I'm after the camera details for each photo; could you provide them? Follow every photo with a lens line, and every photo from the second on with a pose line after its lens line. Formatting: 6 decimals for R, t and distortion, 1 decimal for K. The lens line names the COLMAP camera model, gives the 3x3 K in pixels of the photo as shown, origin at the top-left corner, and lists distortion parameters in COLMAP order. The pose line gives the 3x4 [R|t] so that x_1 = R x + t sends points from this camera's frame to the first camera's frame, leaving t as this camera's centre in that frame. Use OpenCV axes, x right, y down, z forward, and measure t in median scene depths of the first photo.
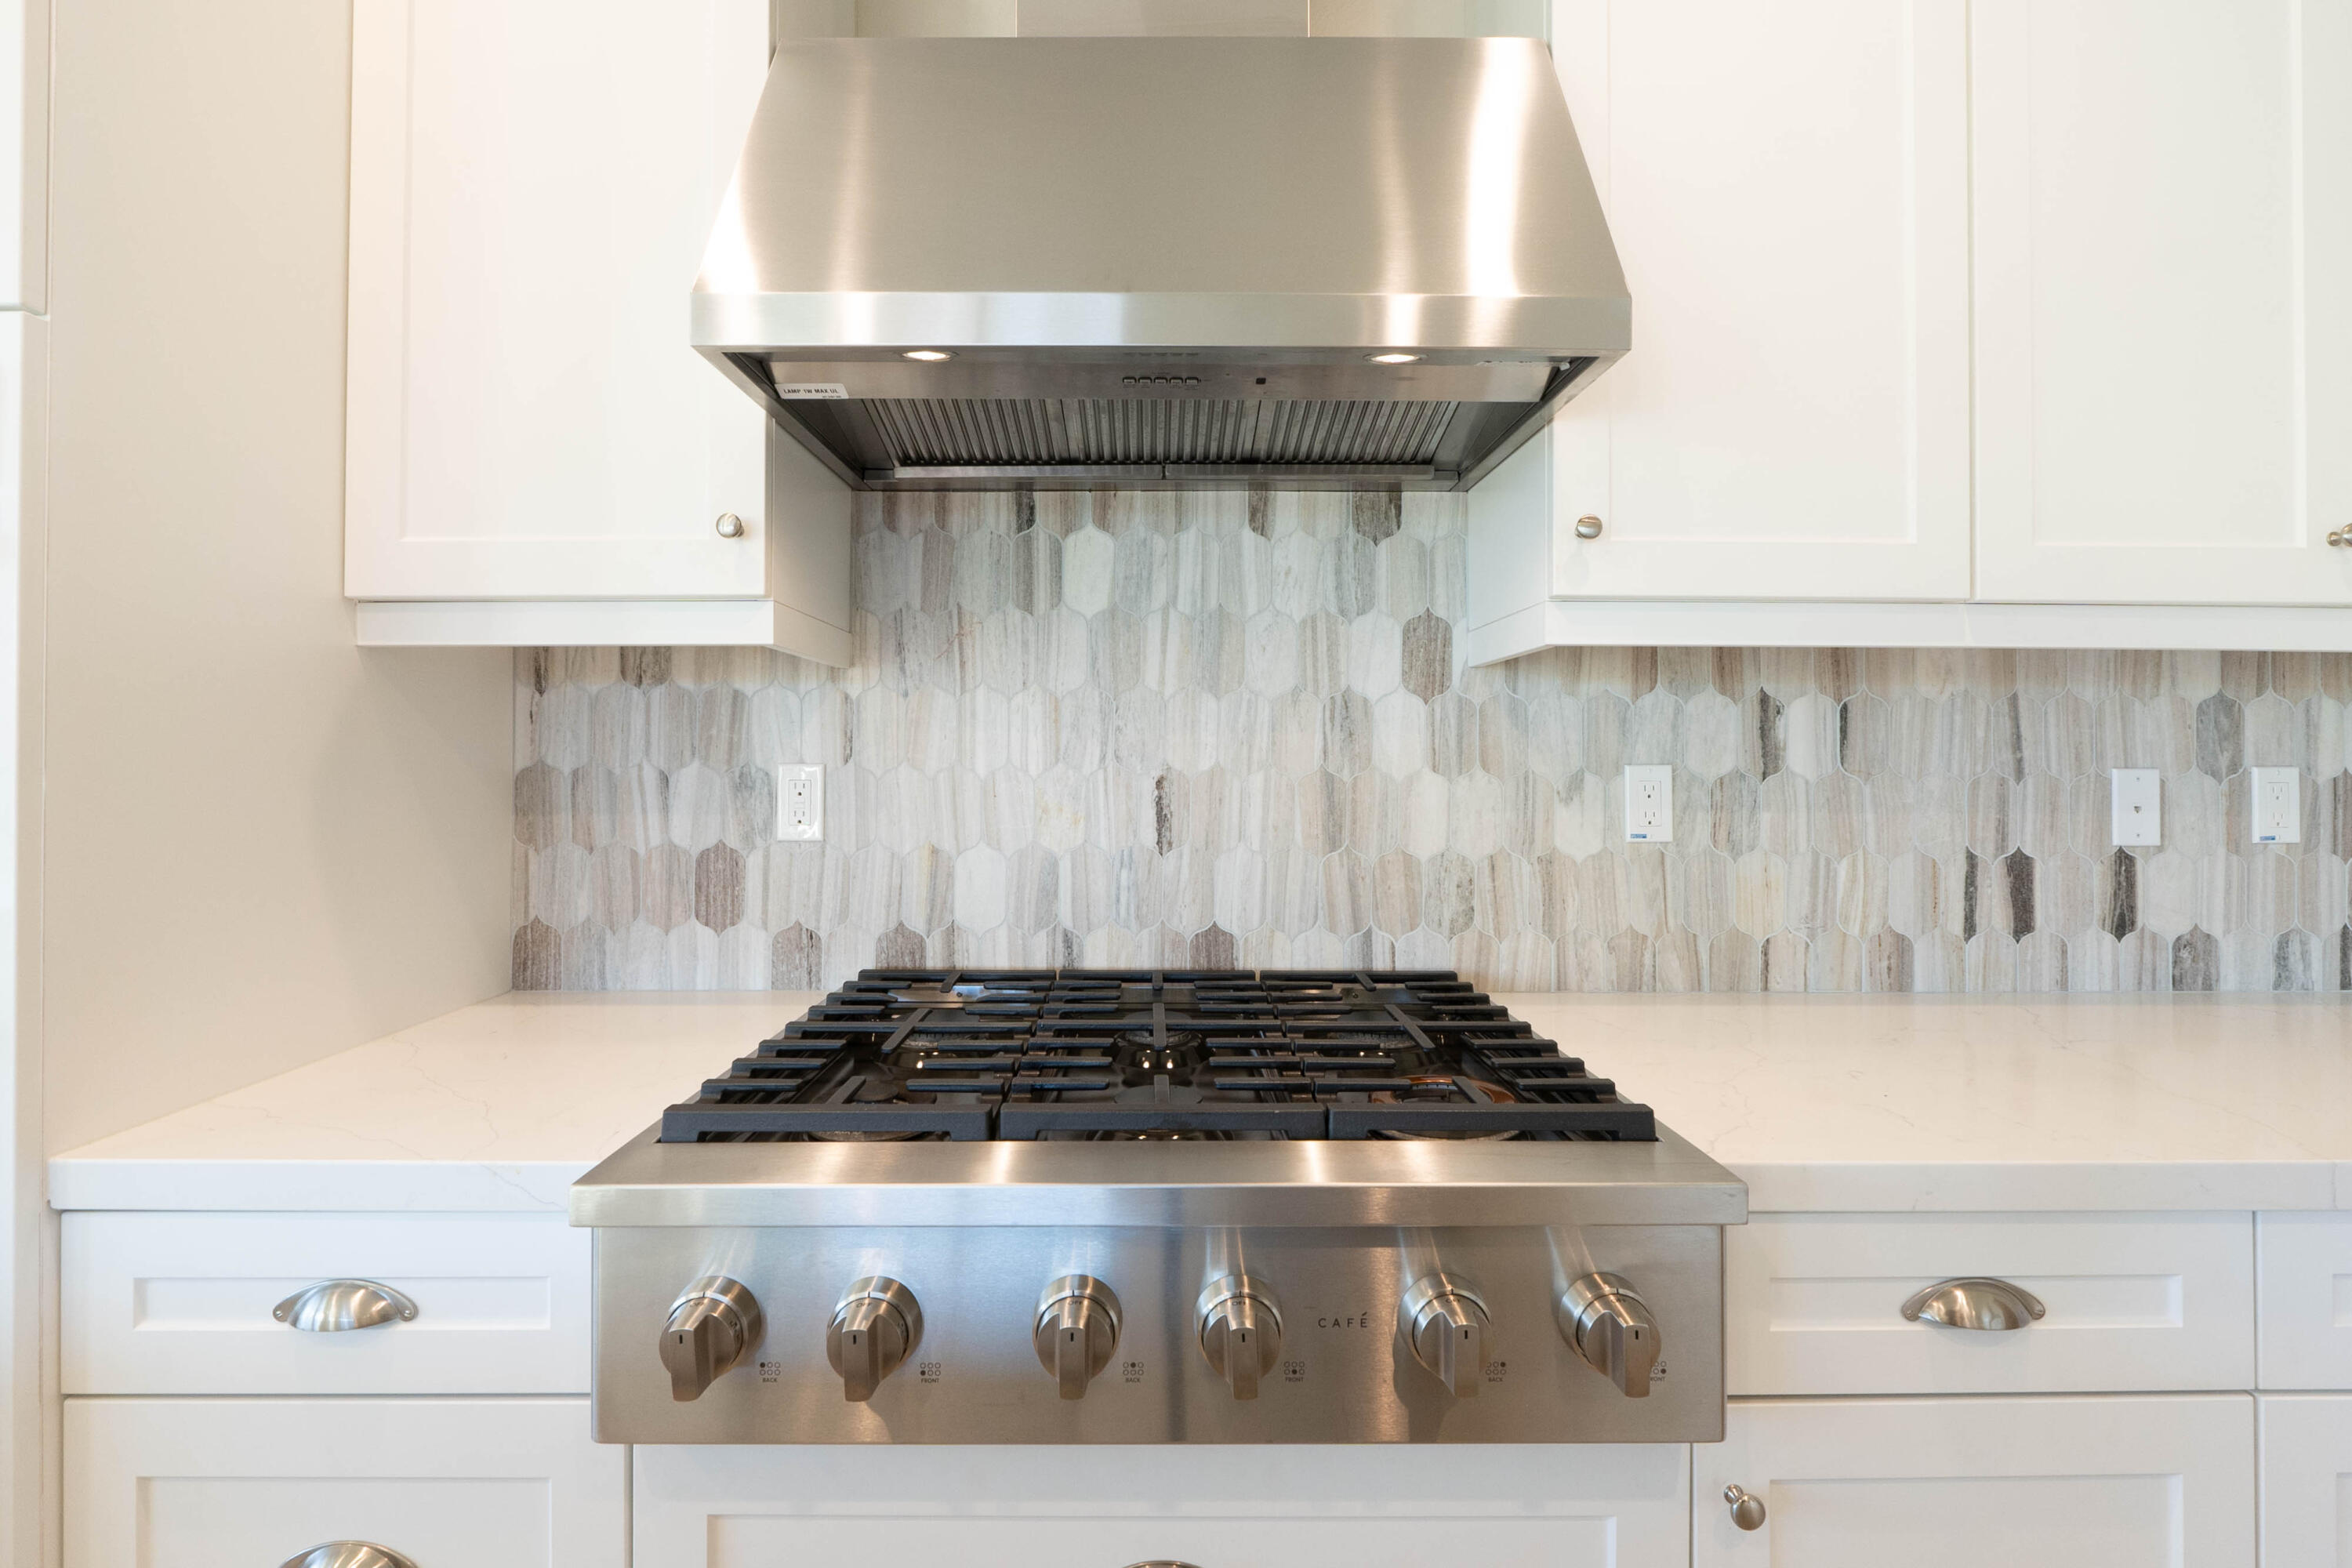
lens RADIAL K [[995.2, 0, 1162.1], [0, 995.2, 755.4], [0, 0, 1]] dist [-0.007142, 0.000858]
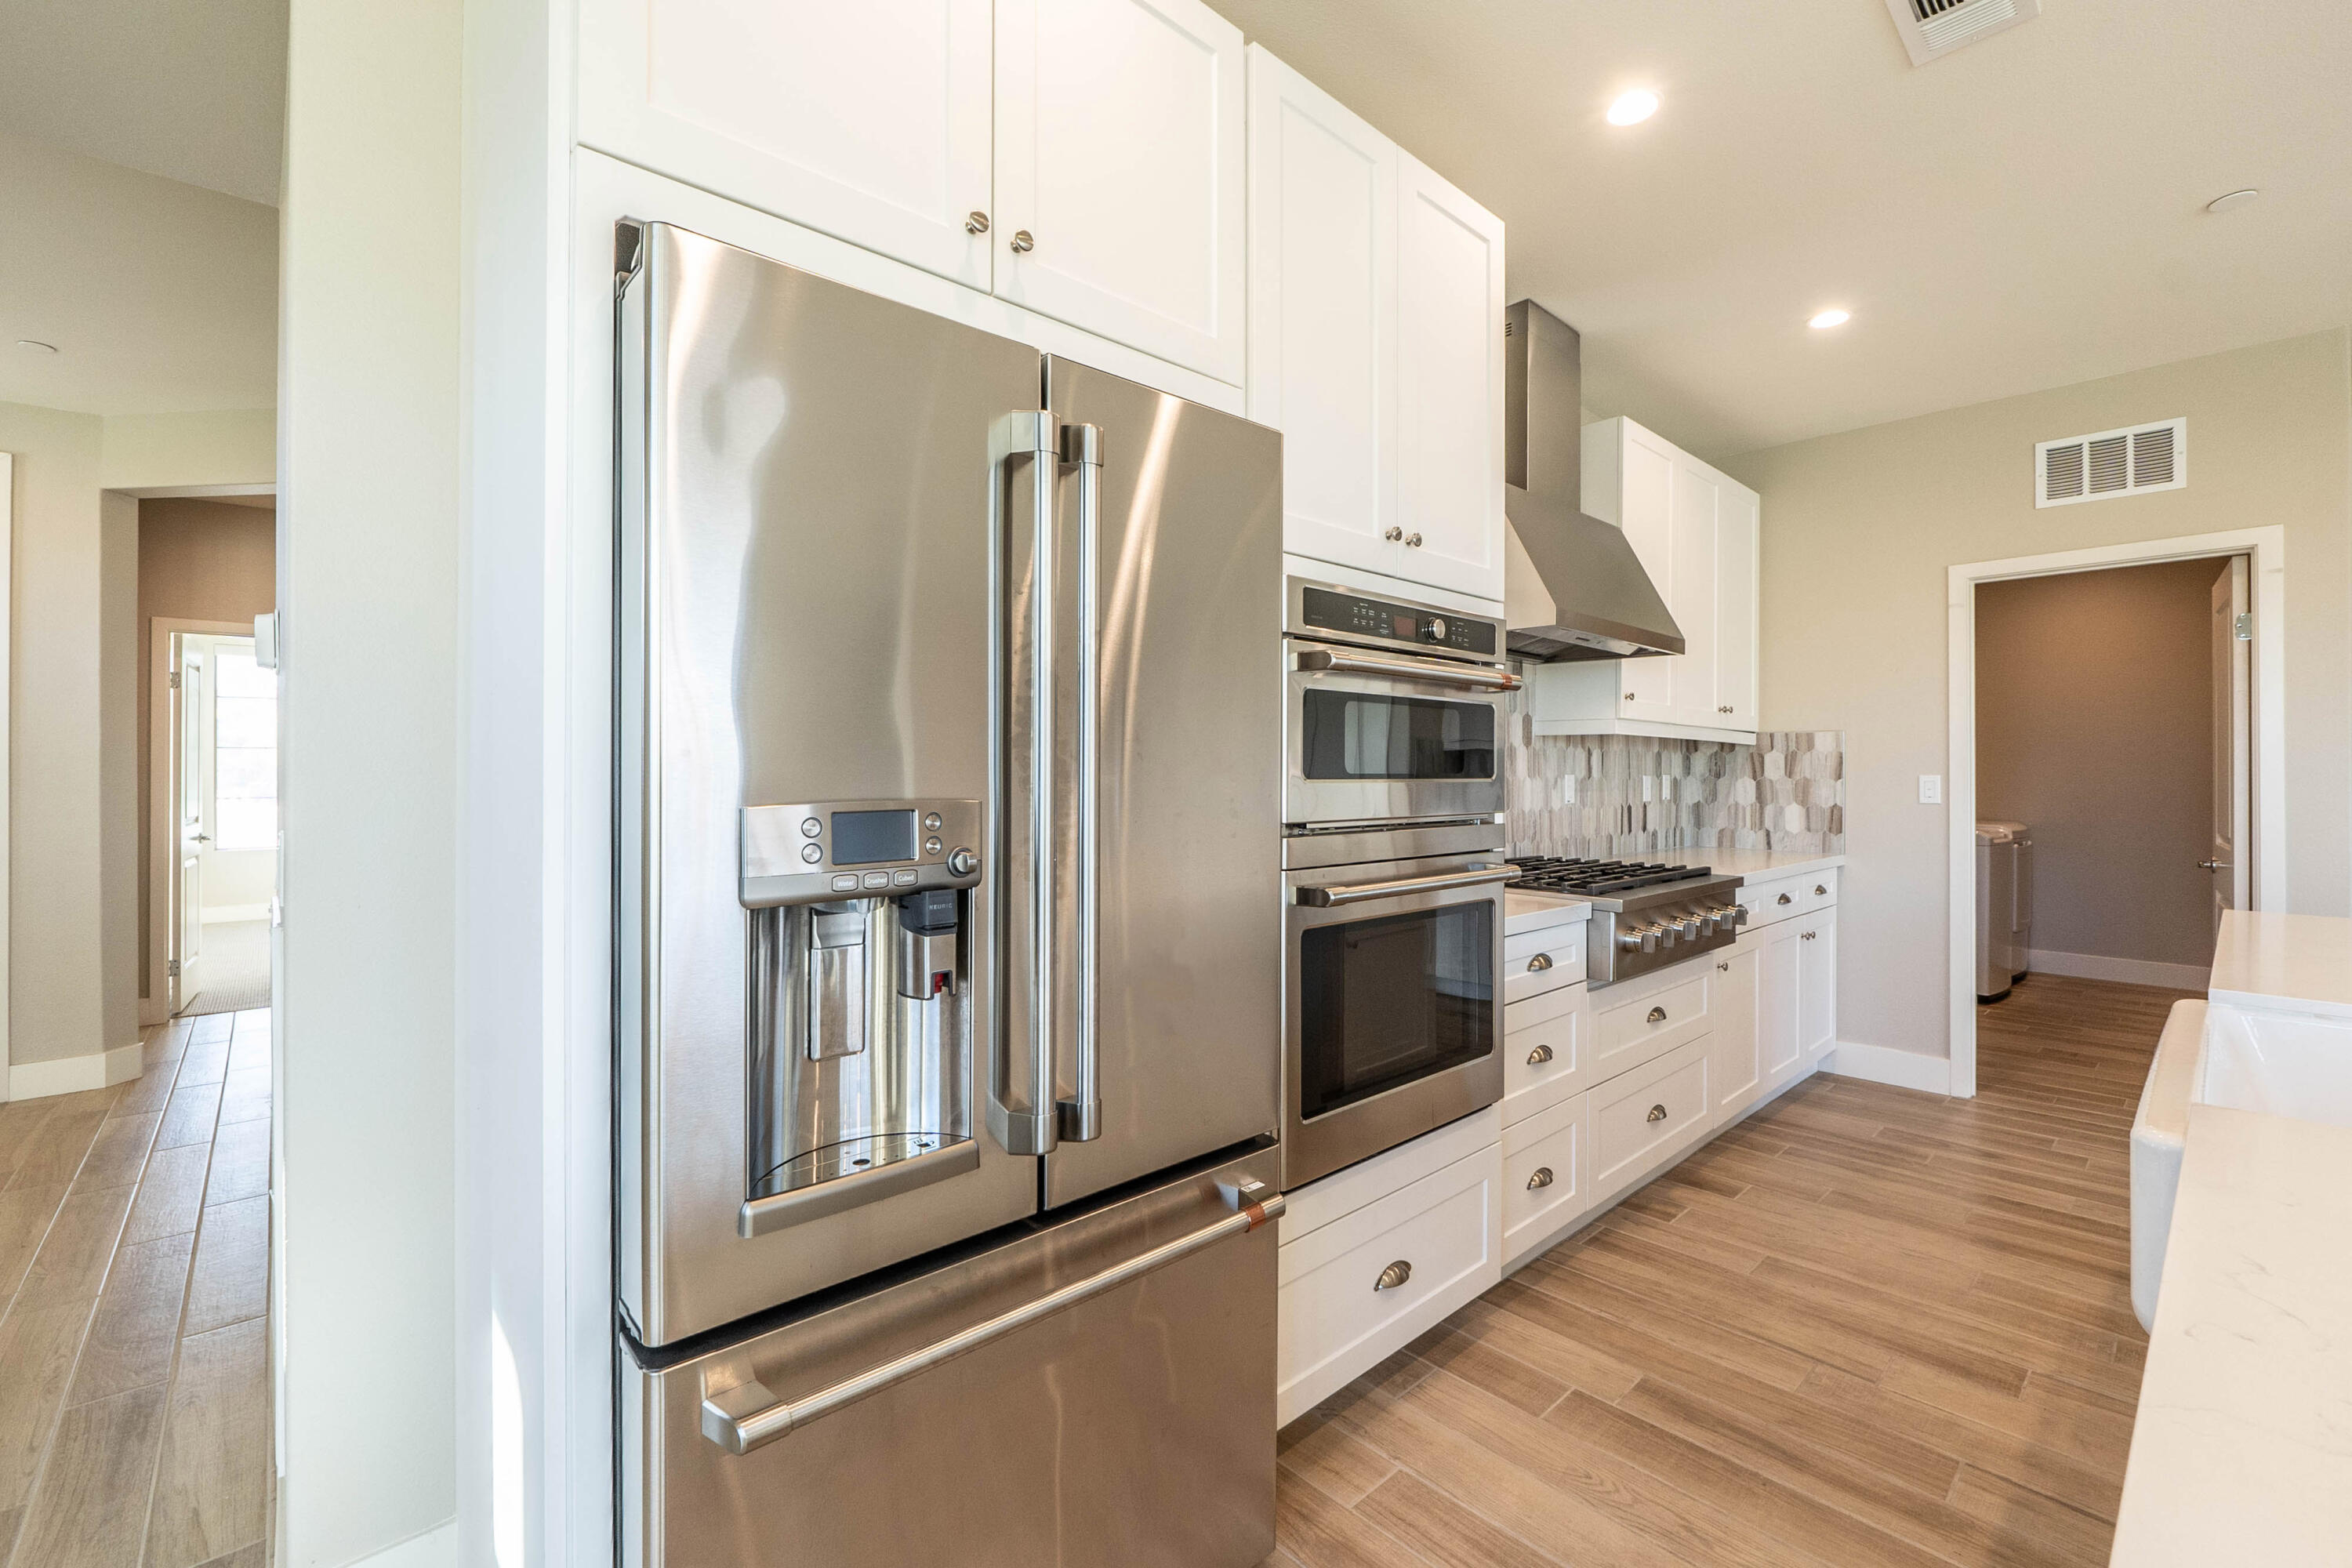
lens RADIAL K [[995.2, 0, 1160.3], [0, 995.2, 770.5], [0, 0, 1]] dist [-0.007142, 0.000858]
pose [[0.742800, 0.003502, 0.669505, -2.073902], [-0.004127, 0.999991, -0.000651, 0.006042], [-0.669501, -0.002280, 0.742807, -0.228147]]
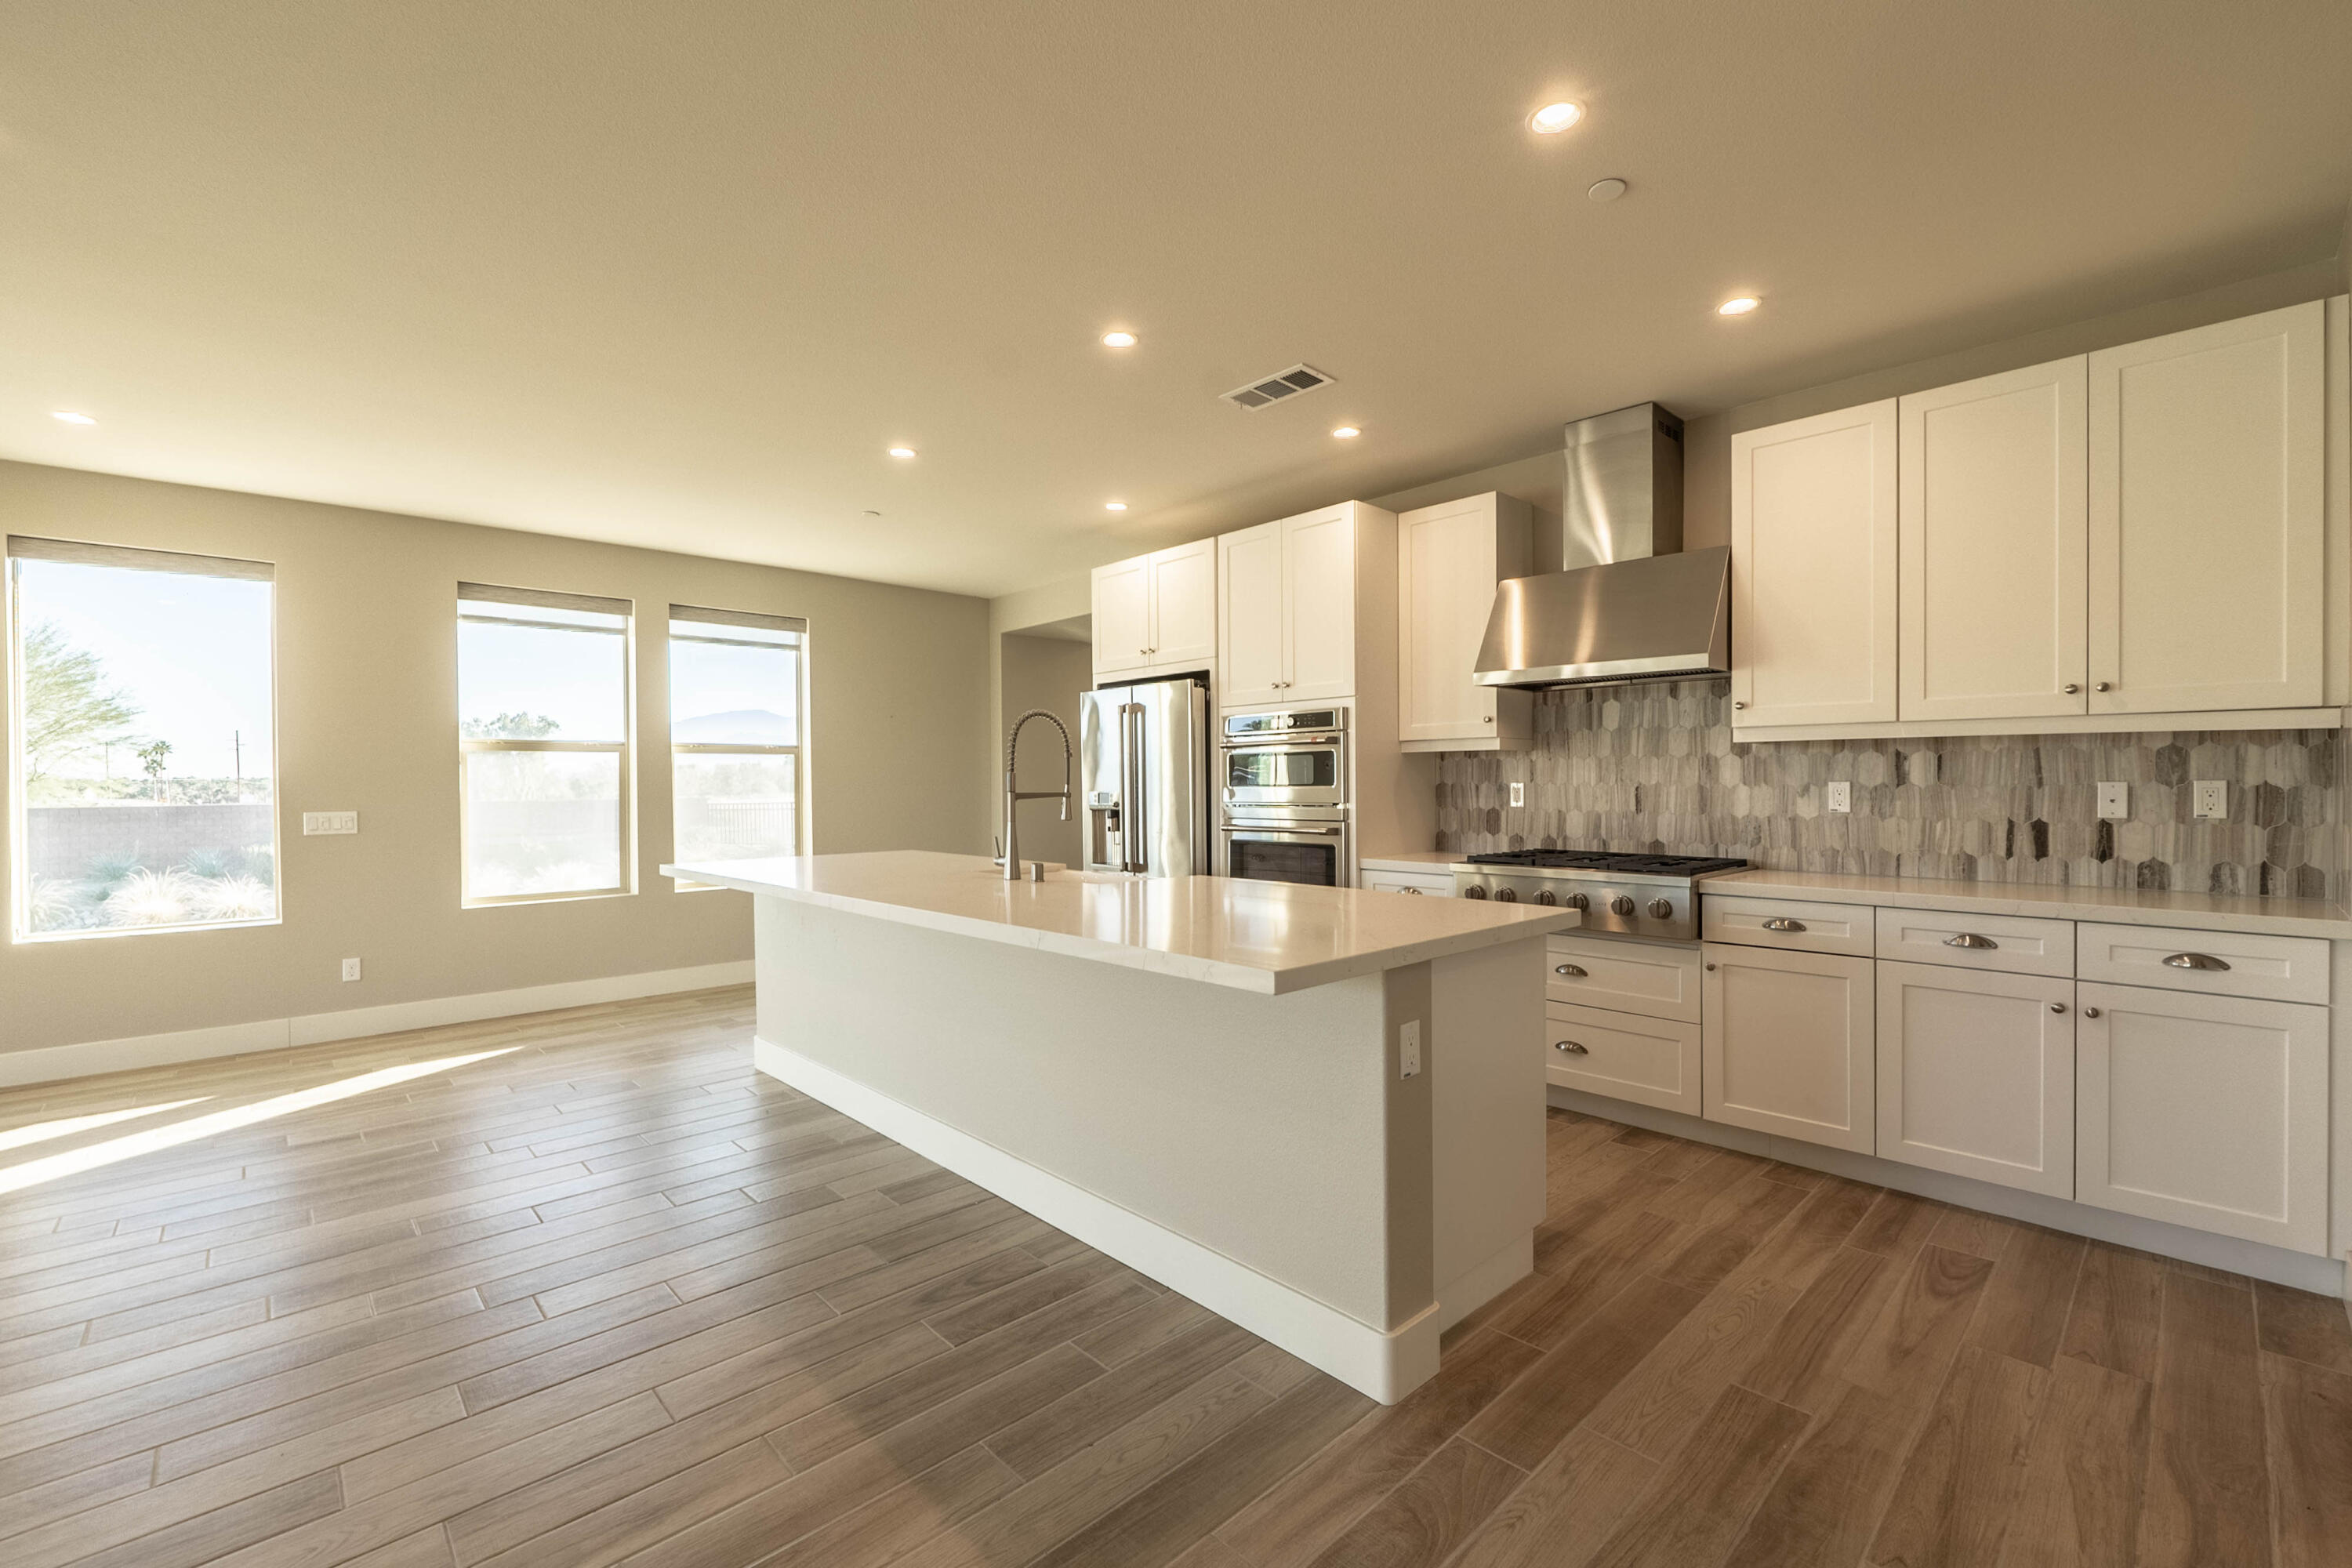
lens RADIAL K [[995.2, 0, 1165.0], [0, 995.2, 790.9], [0, 0, 1]] dist [-0.007142, 0.000858]
pose [[0.681985, 0.001611, -0.731364, 1.148179], [0.006981, 0.999938, 0.008712, 0.000594], [0.731333, -0.011047, 0.681932, -1.905333]]
